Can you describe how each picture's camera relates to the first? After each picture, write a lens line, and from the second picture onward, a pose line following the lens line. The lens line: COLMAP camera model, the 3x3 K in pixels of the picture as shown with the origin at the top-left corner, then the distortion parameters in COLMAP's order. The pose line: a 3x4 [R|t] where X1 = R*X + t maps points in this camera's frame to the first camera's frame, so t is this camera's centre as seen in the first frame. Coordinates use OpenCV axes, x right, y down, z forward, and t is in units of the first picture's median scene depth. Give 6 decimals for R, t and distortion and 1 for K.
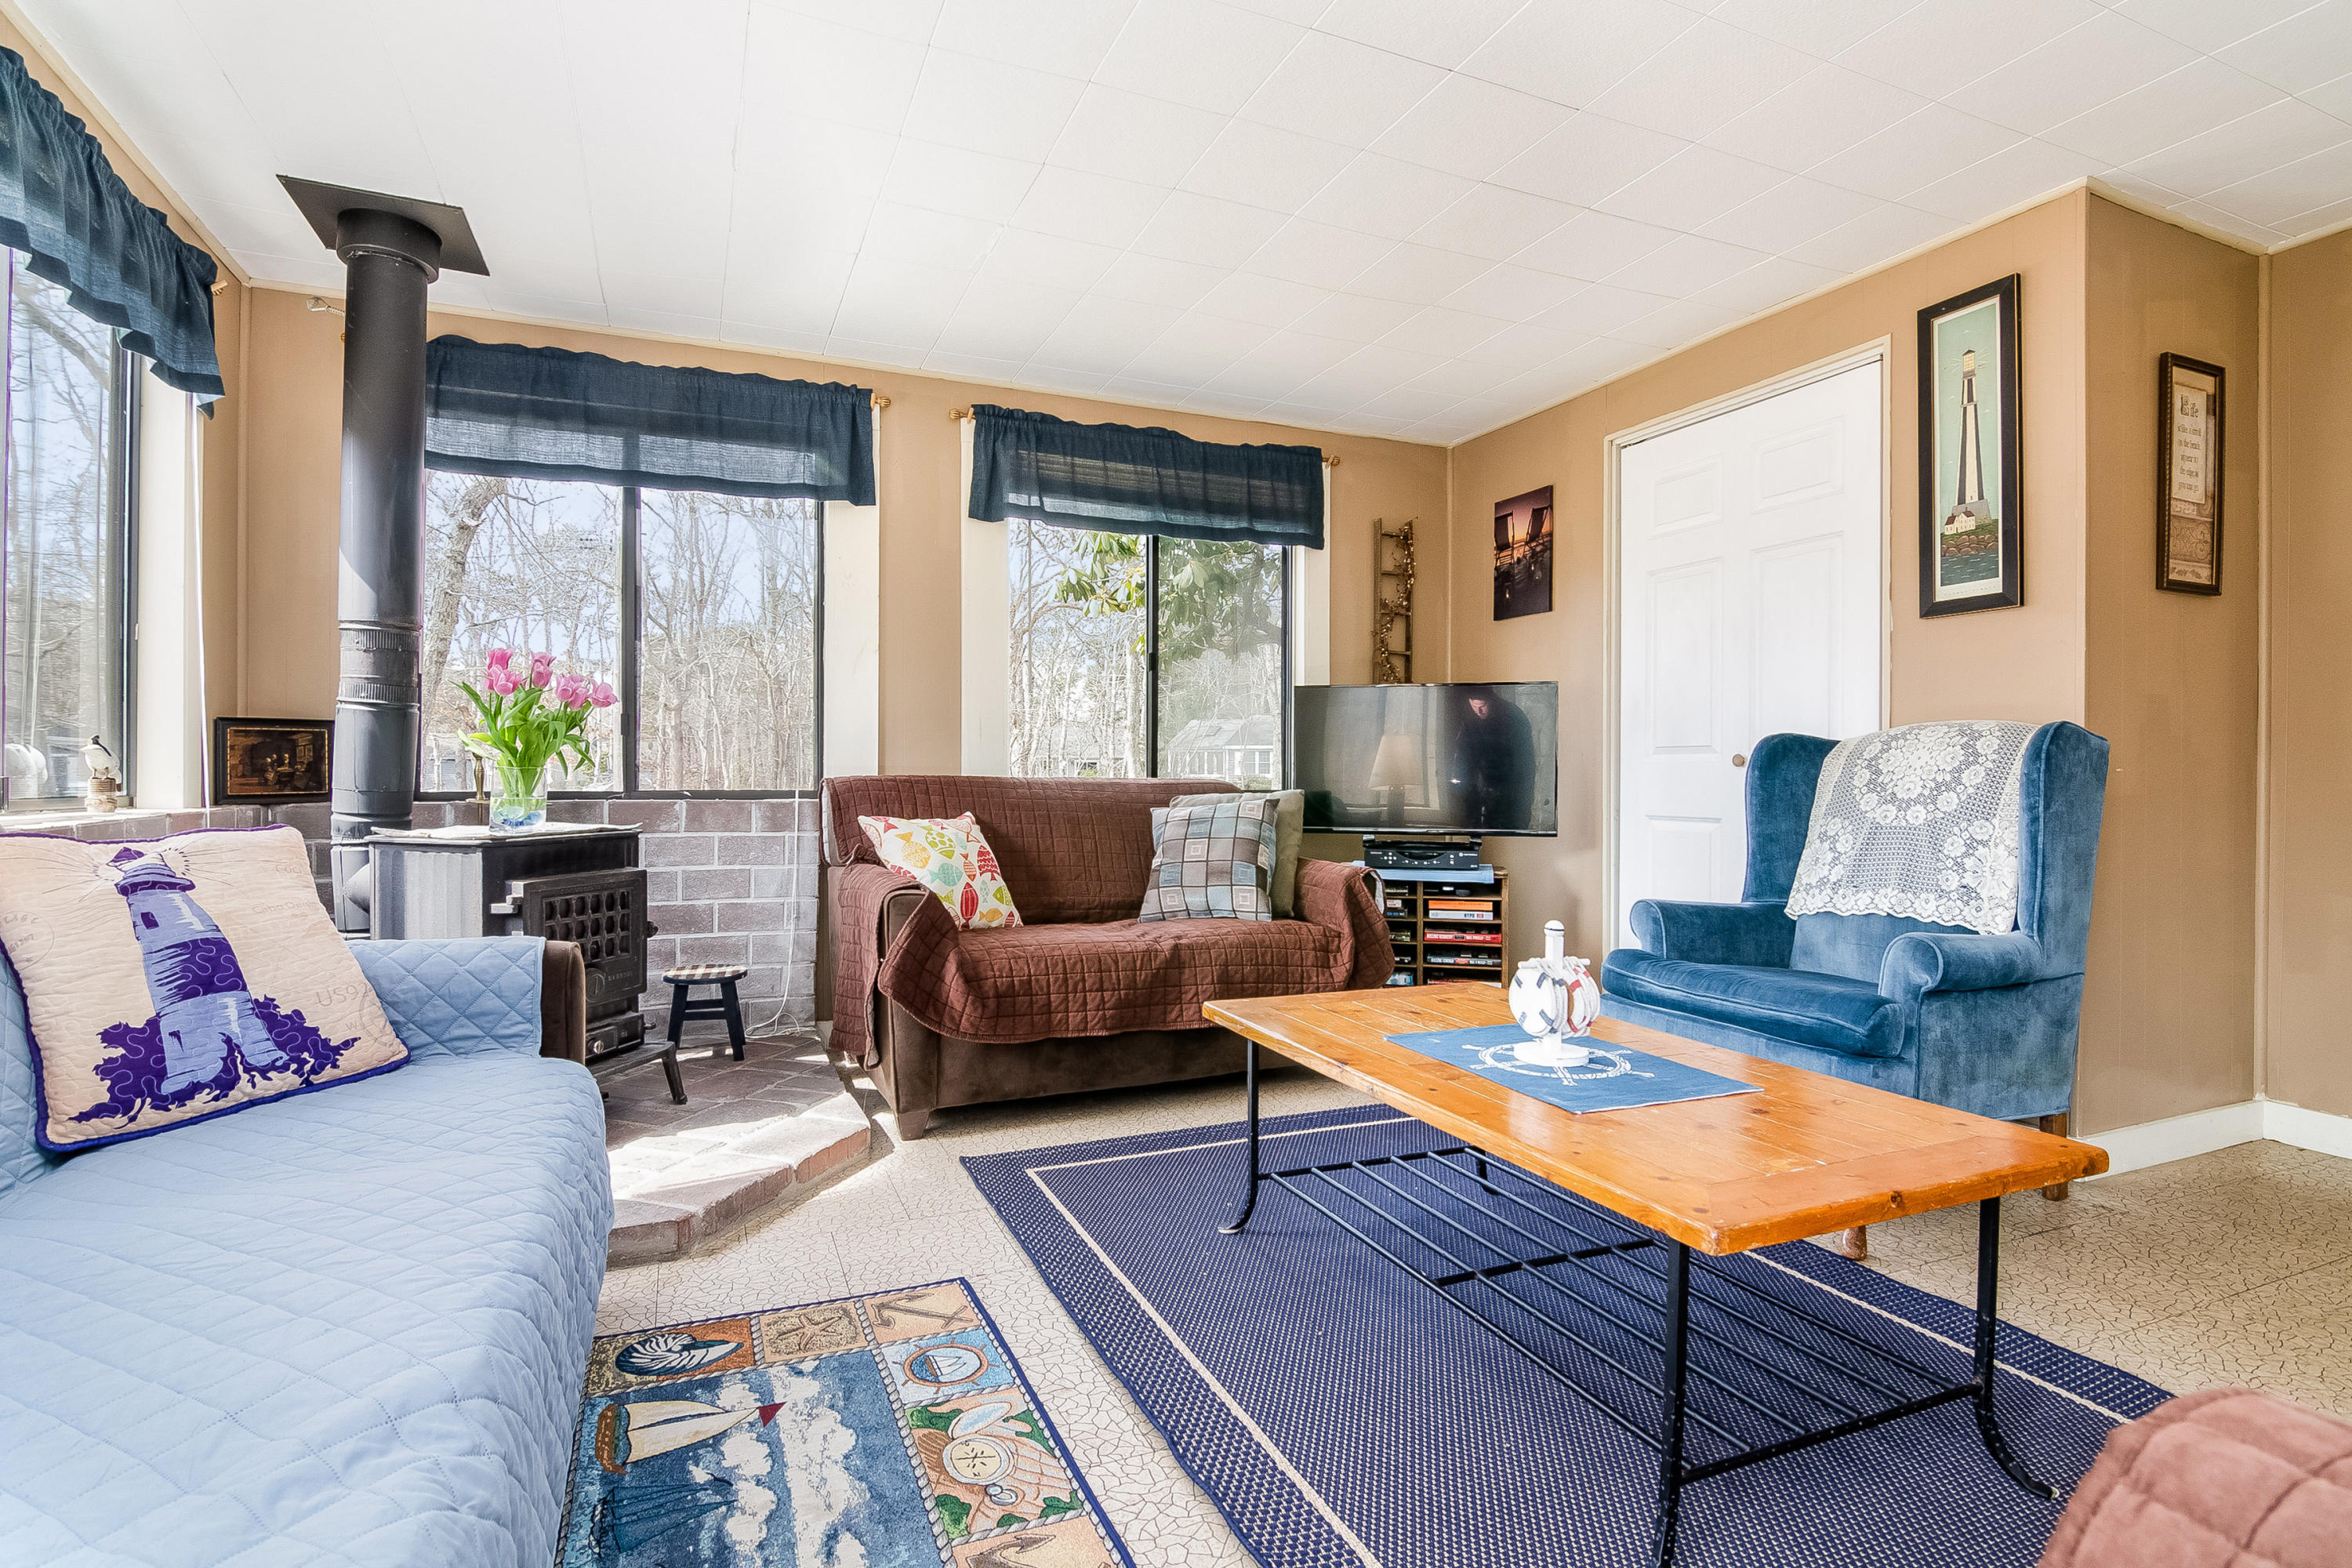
lens RADIAL K [[1138.4, 0, 1171.5], [0, 1138.4, 821.3], [0, 0, 1]] dist [0.014499, -0.000593]
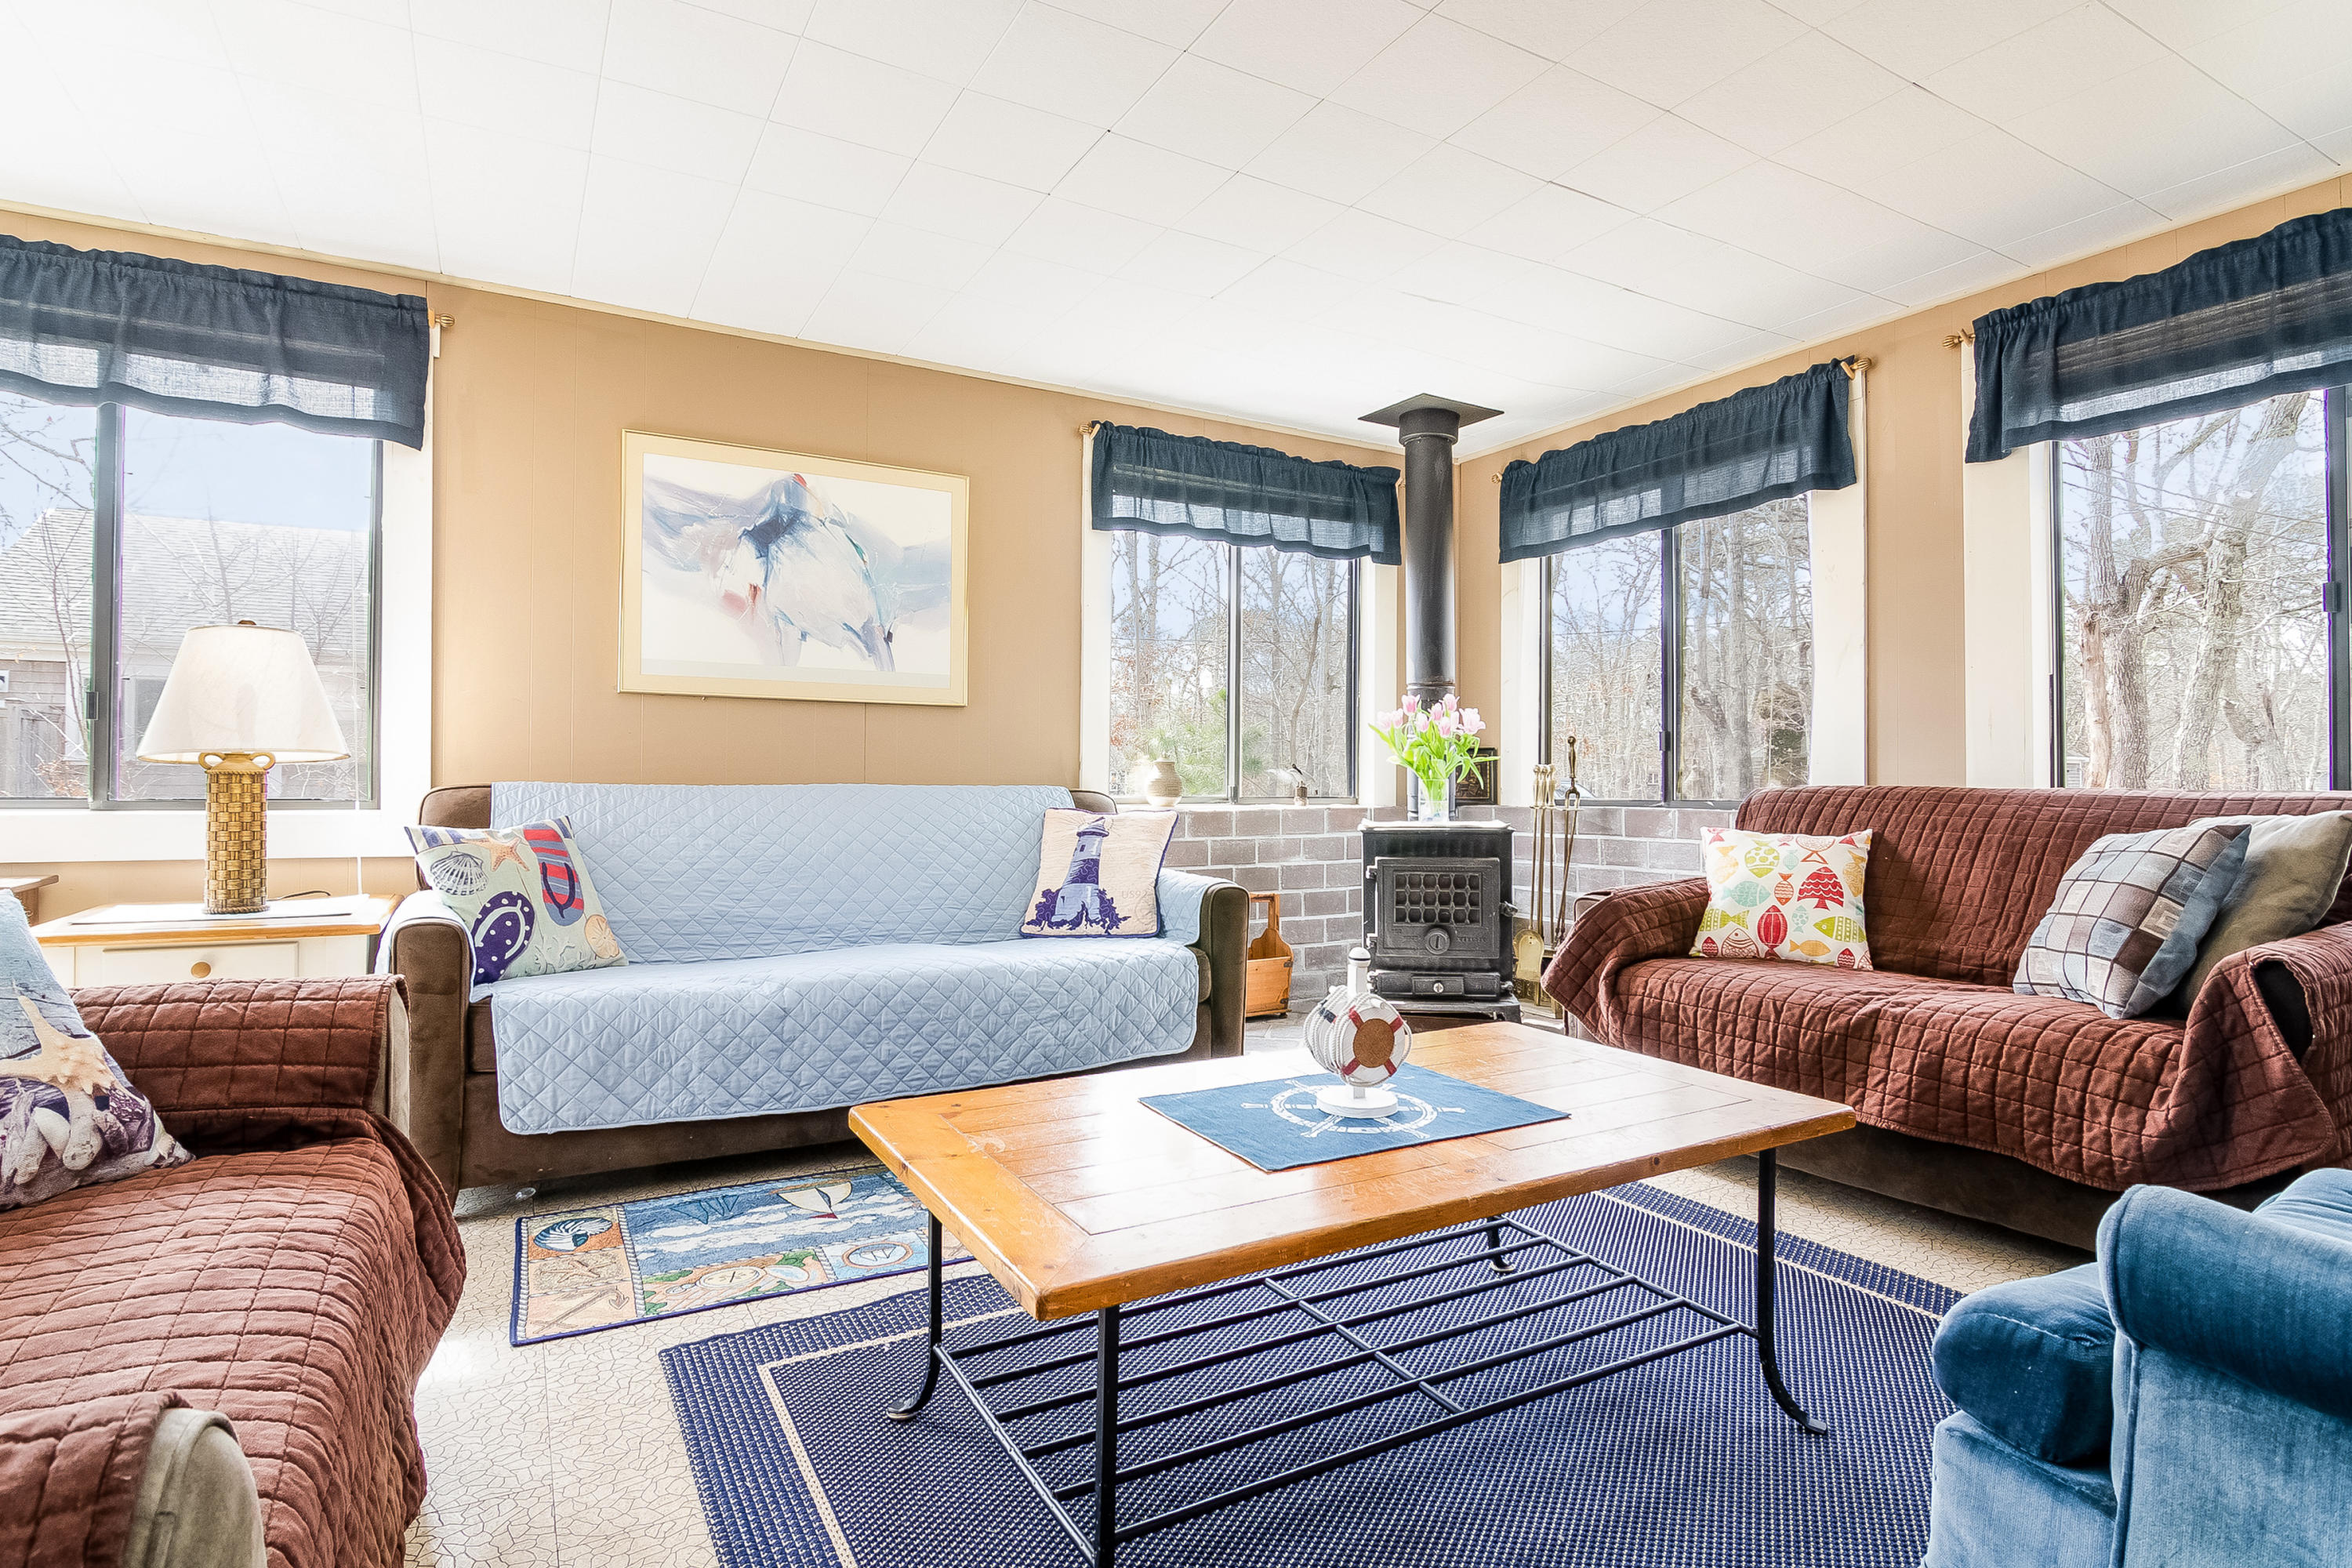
lens RADIAL K [[1253.7, 0, 1176.0], [0, 1253.7, 784.0], [0, 0, 1]] dist [-0.000706, -0.000265]
pose [[0.120278, -0.005950, -0.992722, 0.719083], [-0.045352, 0.998905, -0.011482, -0.008157], [0.991704, 0.046403, 0.119876, 0.411510]]
